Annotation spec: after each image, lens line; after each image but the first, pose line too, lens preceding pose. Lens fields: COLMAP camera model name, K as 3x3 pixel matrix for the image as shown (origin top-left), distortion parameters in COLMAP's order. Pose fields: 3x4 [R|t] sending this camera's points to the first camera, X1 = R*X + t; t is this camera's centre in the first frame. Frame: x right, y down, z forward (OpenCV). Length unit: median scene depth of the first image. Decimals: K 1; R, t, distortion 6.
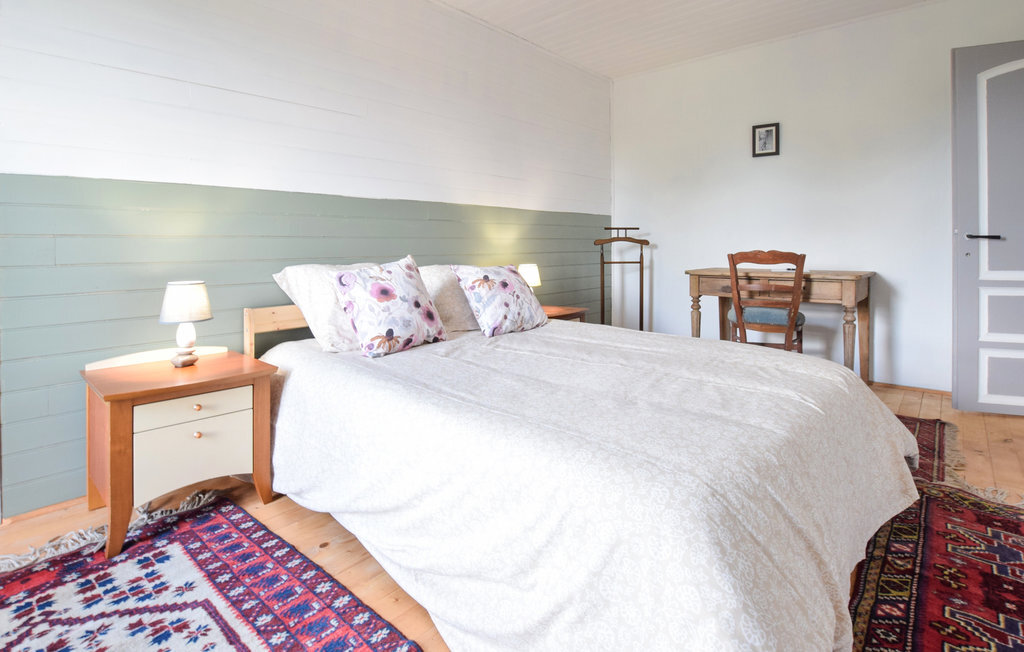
lens RADIAL K [[502.7, 0, 513.1], [0, 502.7, 246.9], [0, 0, 1]] dist [0.000337, 0.000026]
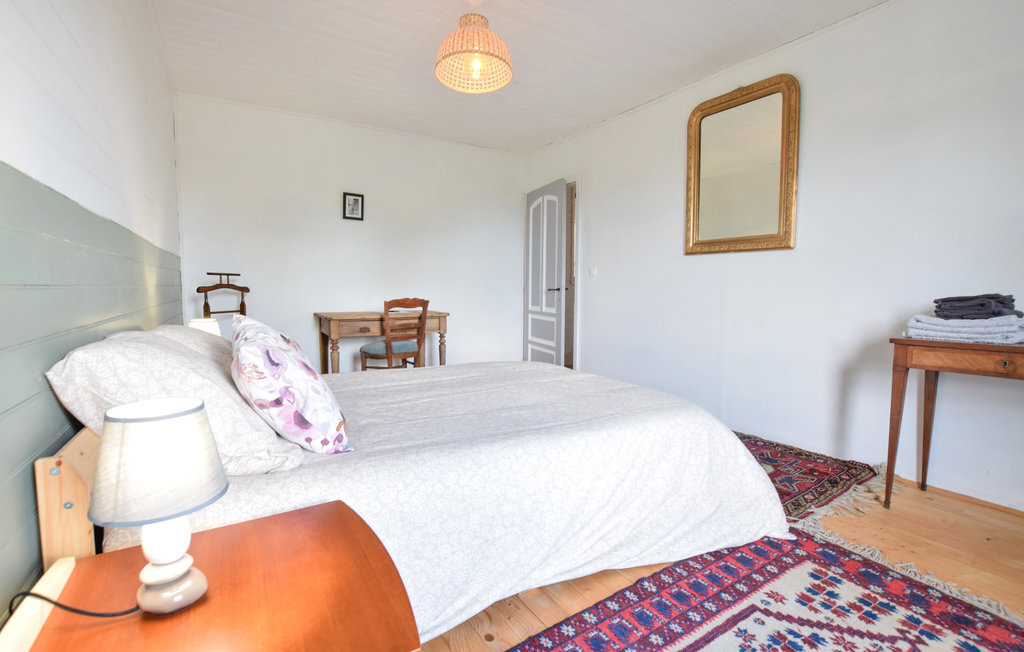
lens RADIAL K [[451.6, 0, 512.0], [0, 451.6, 326.0], [0, 0, 1]] dist [0.000055, 0.000032]
pose [[0.279209, -0.074604, 0.957328, -0.566533], [-0.005457, 0.996838, 0.079274, -0.014954], [-0.960215, -0.027358, 0.277919, 0.387194]]
